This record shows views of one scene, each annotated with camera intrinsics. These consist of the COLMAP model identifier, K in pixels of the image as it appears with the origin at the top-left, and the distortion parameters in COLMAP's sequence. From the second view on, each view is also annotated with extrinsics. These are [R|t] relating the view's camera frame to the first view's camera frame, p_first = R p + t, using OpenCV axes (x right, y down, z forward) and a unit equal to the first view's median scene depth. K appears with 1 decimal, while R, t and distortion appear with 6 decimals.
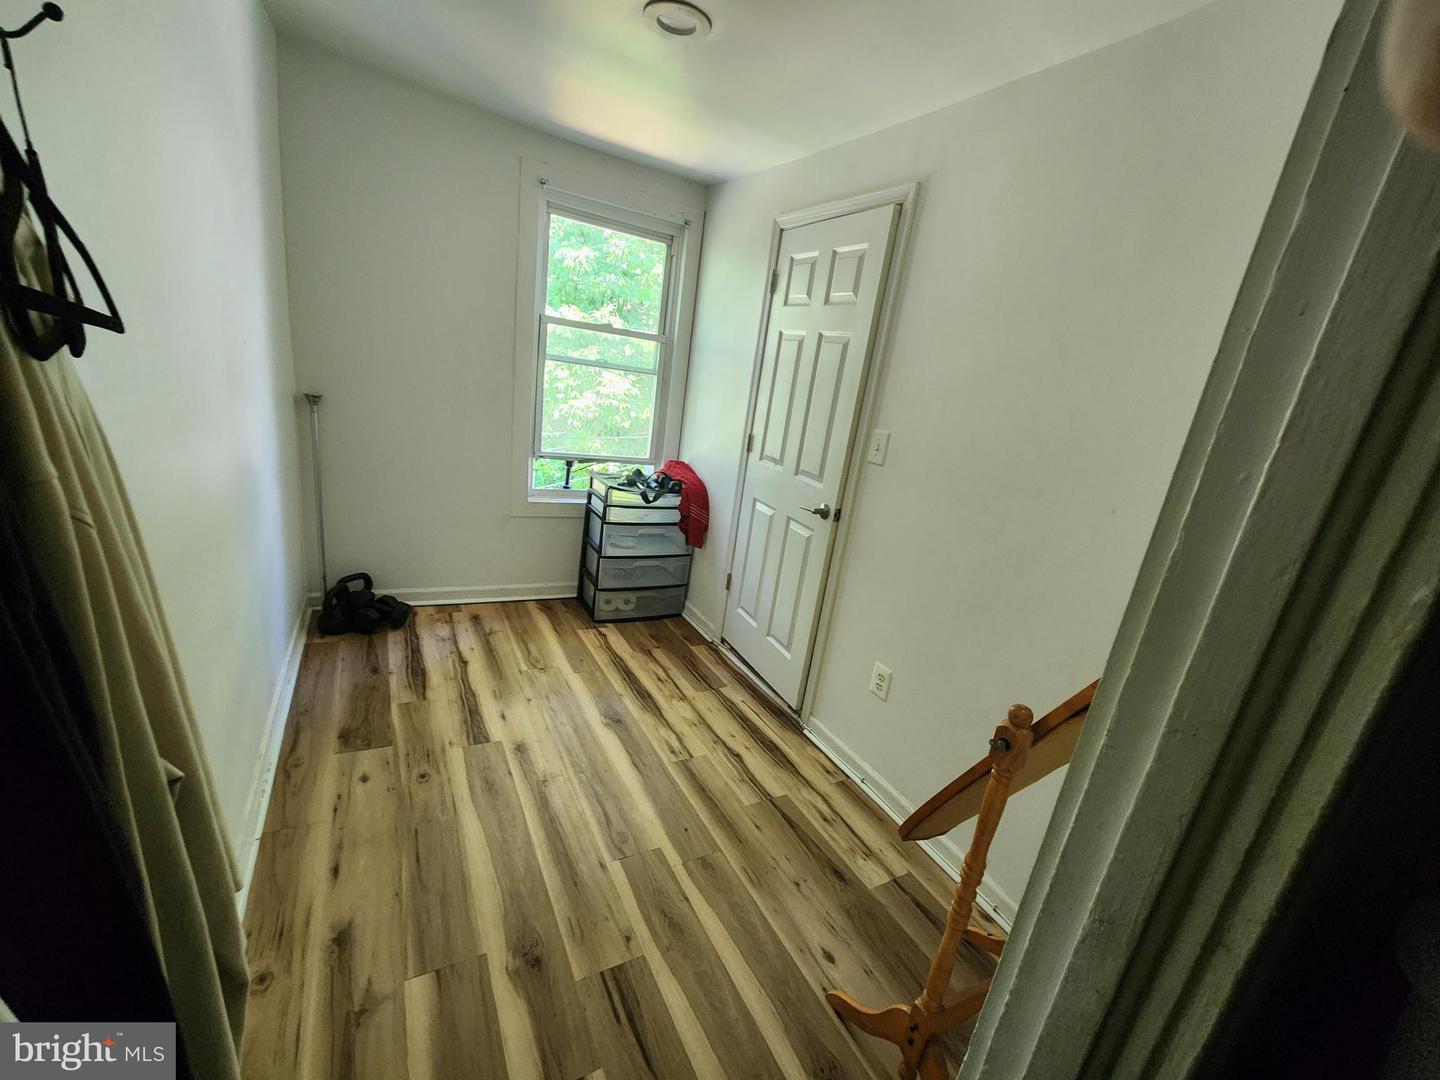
lens RADIAL K [[595.9, 0, 720.0], [0, 595.9, 540.0], [0, 0, 1]] dist [0.013863, -0.000066]
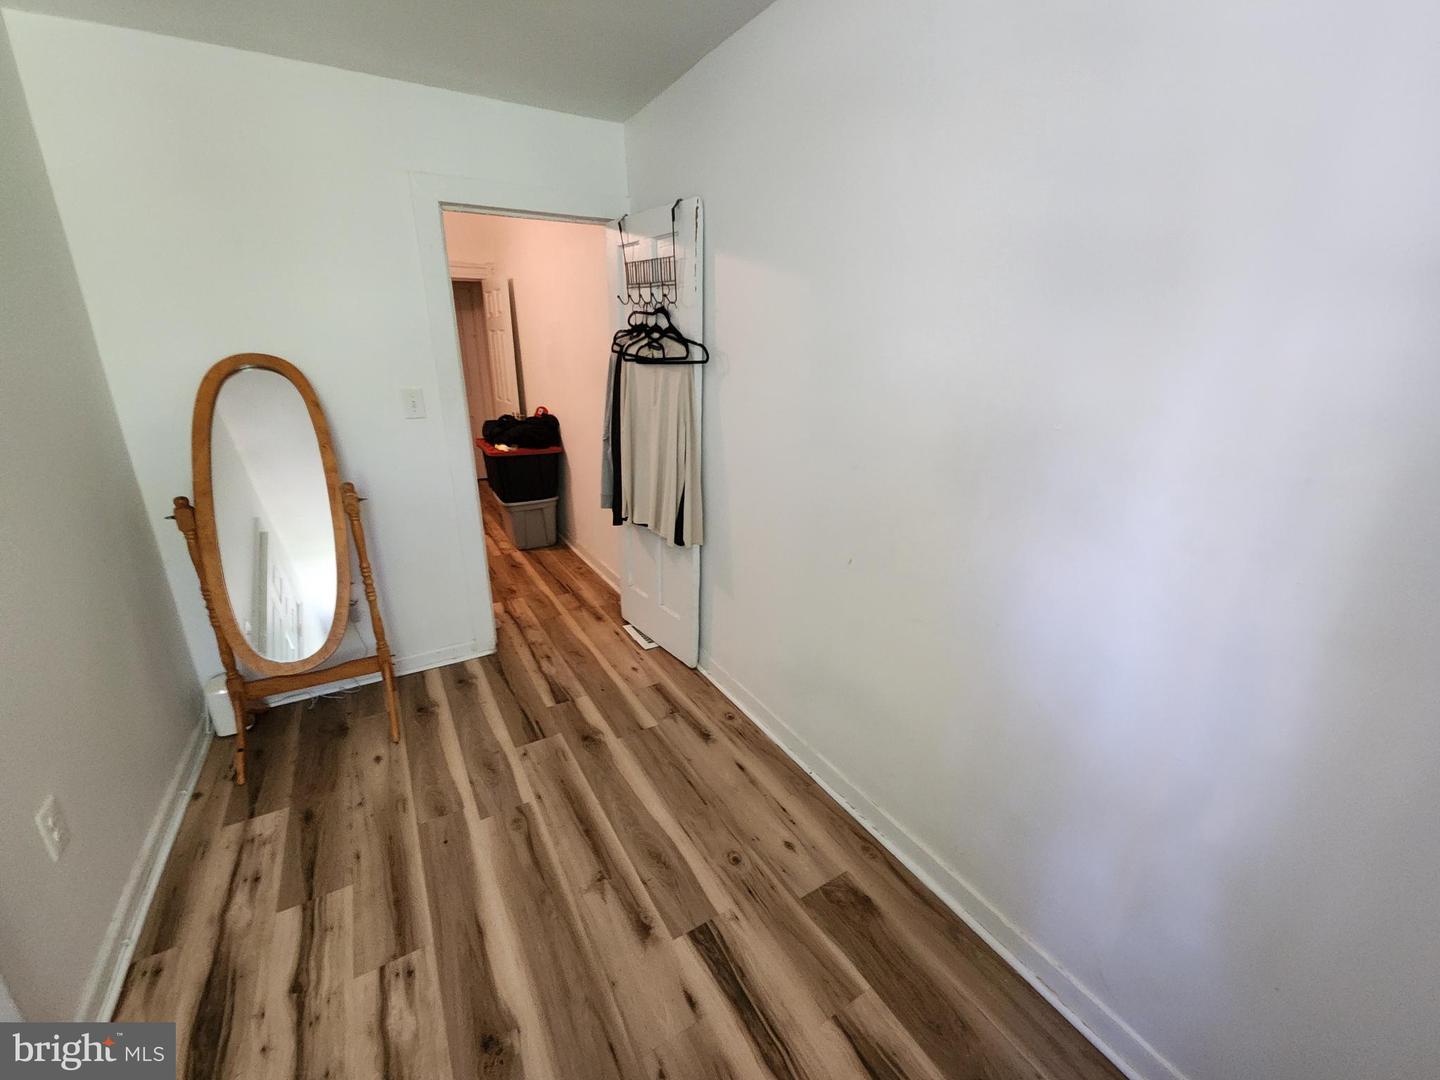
lens RADIAL K [[595.9, 0, 720.0], [0, 595.9, 540.0], [0, 0, 1]] dist [0.013863, -0.000066]
pose [[-0.988916, -0.127268, -0.076468, -0.367200], [-0.148233, 0.816962, 0.557315, -0.522982], [-0.008457, 0.562473, -0.826772, 1.572321]]
